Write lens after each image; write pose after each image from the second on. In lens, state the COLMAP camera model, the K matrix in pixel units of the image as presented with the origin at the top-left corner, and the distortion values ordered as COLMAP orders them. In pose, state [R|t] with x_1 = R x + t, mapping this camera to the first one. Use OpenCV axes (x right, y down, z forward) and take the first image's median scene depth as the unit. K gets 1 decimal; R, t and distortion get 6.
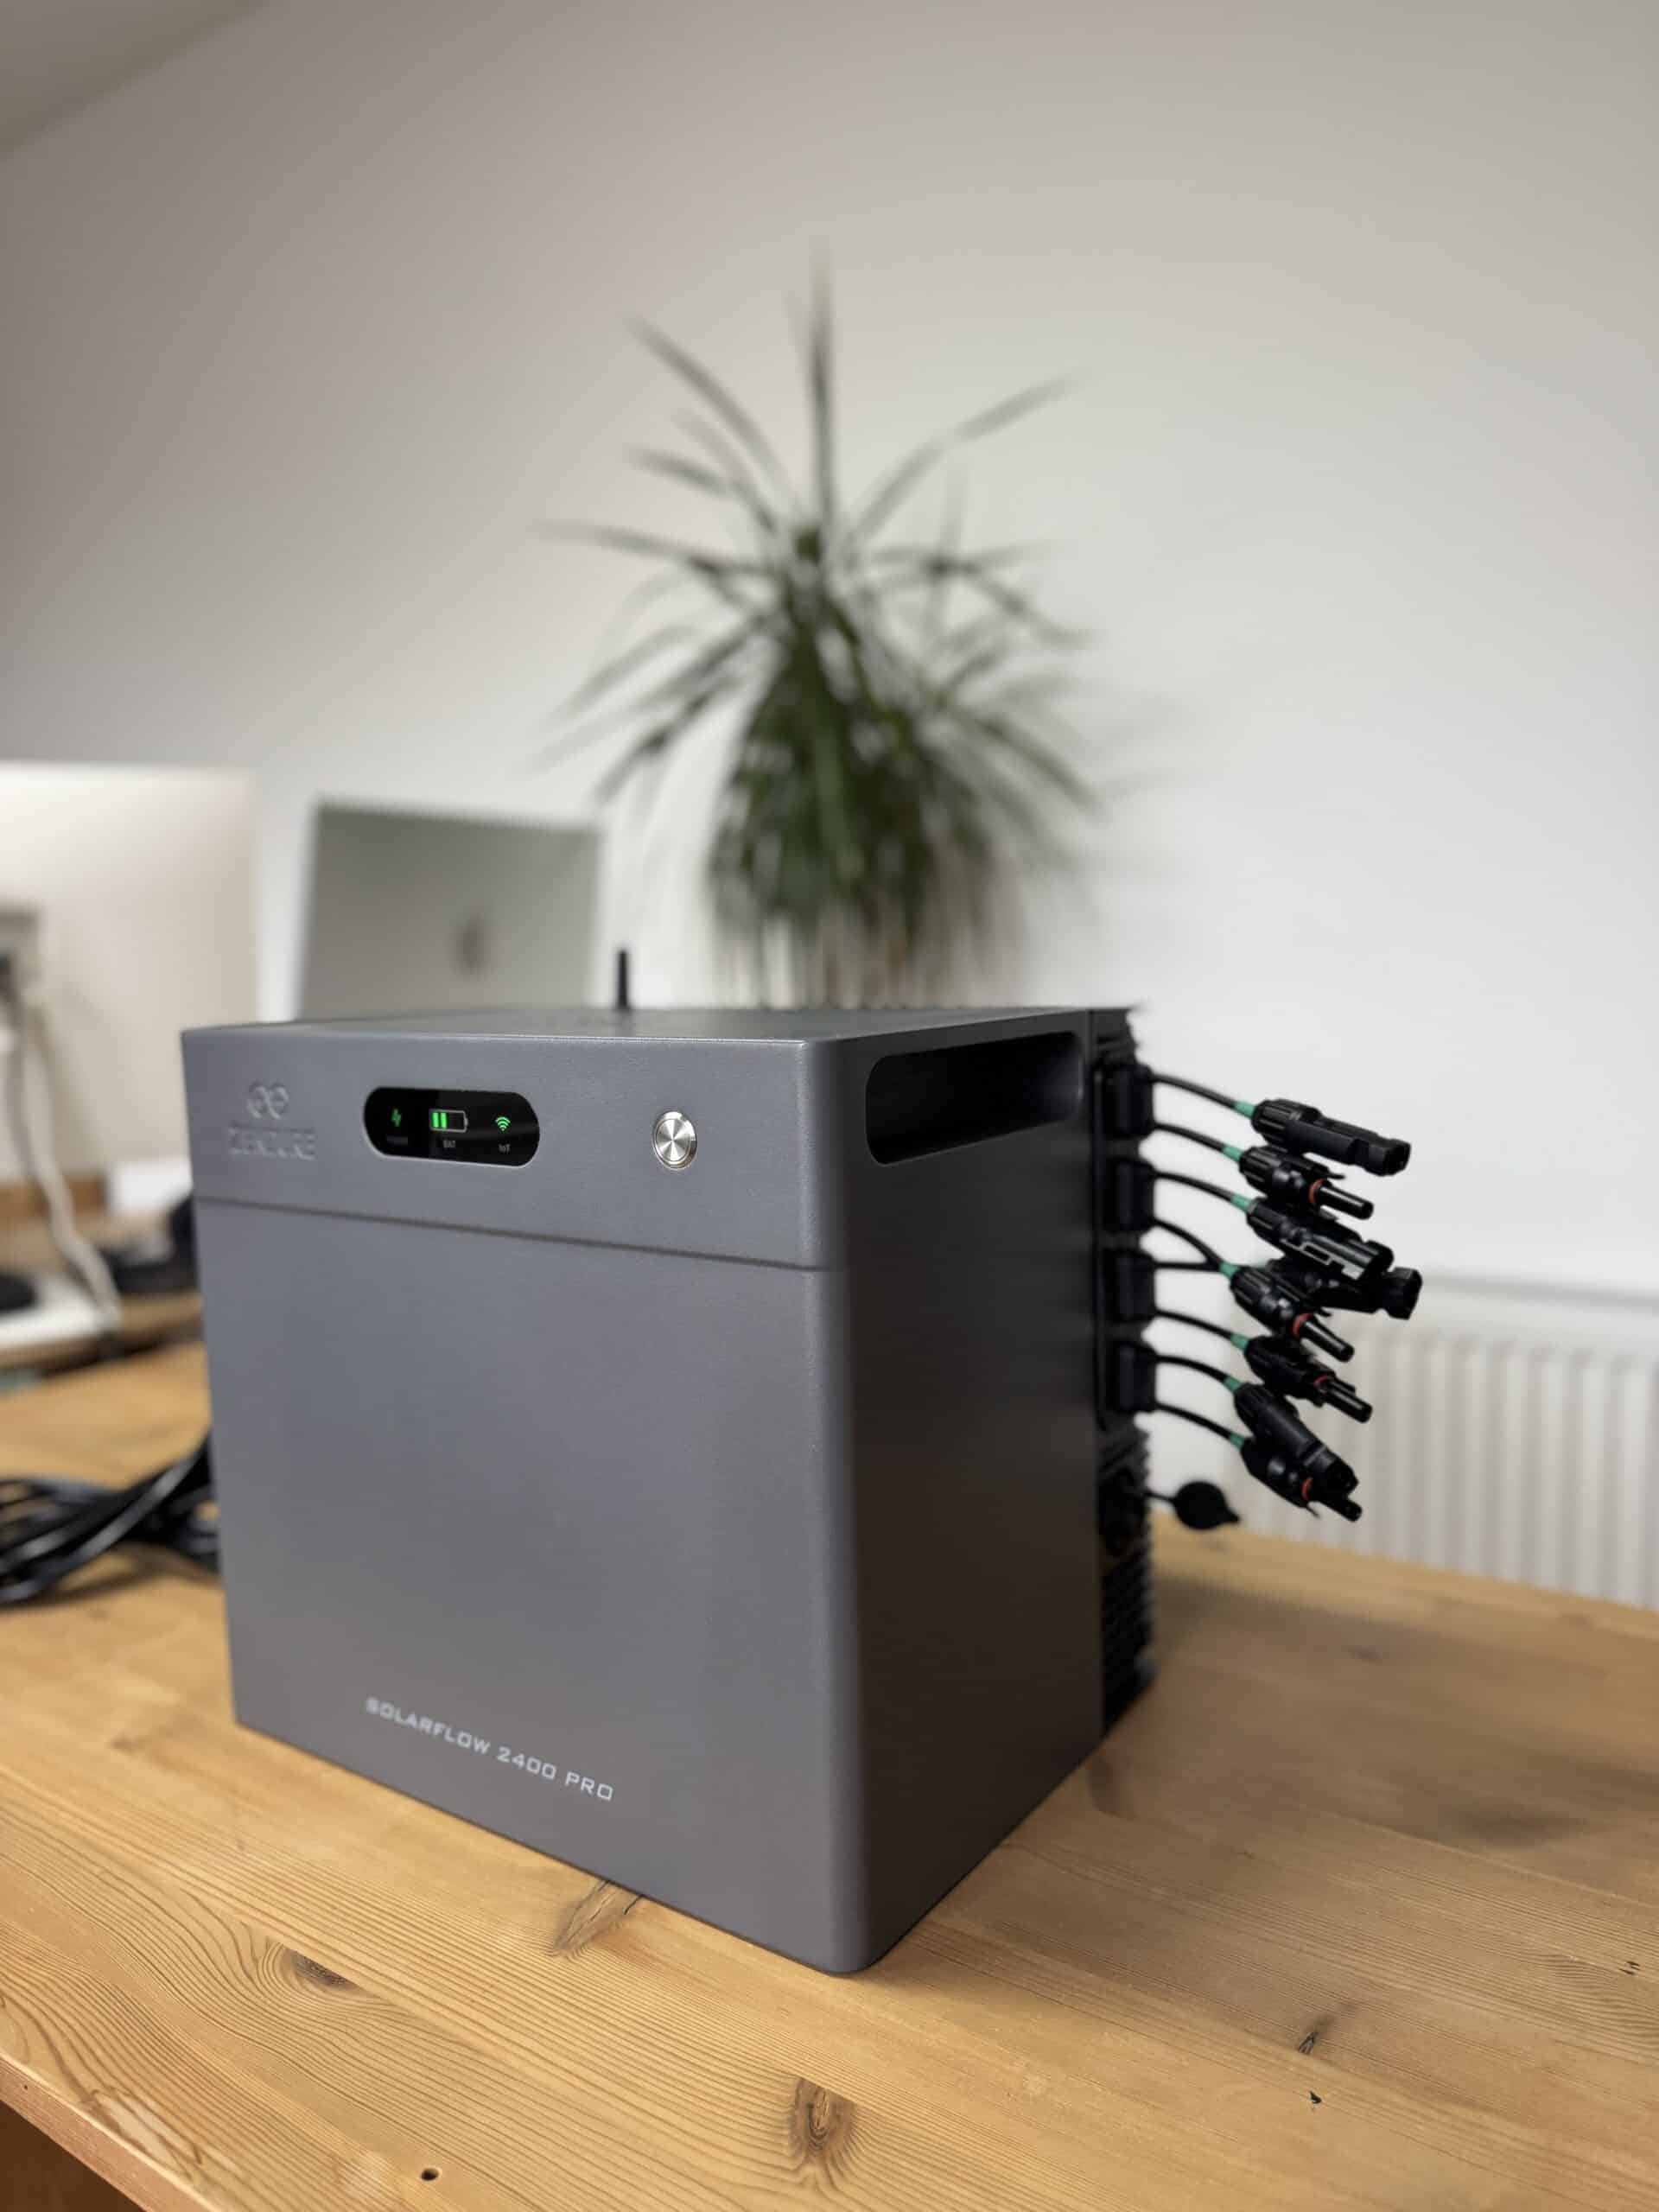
lens RADIAL K [[1590.3, 0, 847.6], [0, 1590.3, 1116.5], [0, 0, 1]] dist [-0.011373, -0.009923]
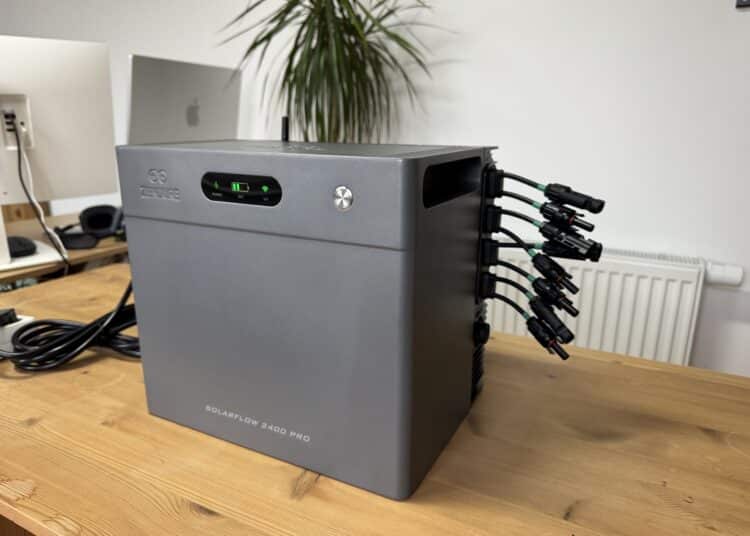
lens RADIAL K [[533.0, 0, 374.2], [0, 533.0, 273.9], [0, 0, 1]] dist [0.008306, -0.043762]
pose [[0.991564, -0.003596, 0.129571, -0.144176], [-0.018674, 0.985225, 0.170243, -0.008708], [-0.128268, -0.171227, 0.976846, 0.133021]]
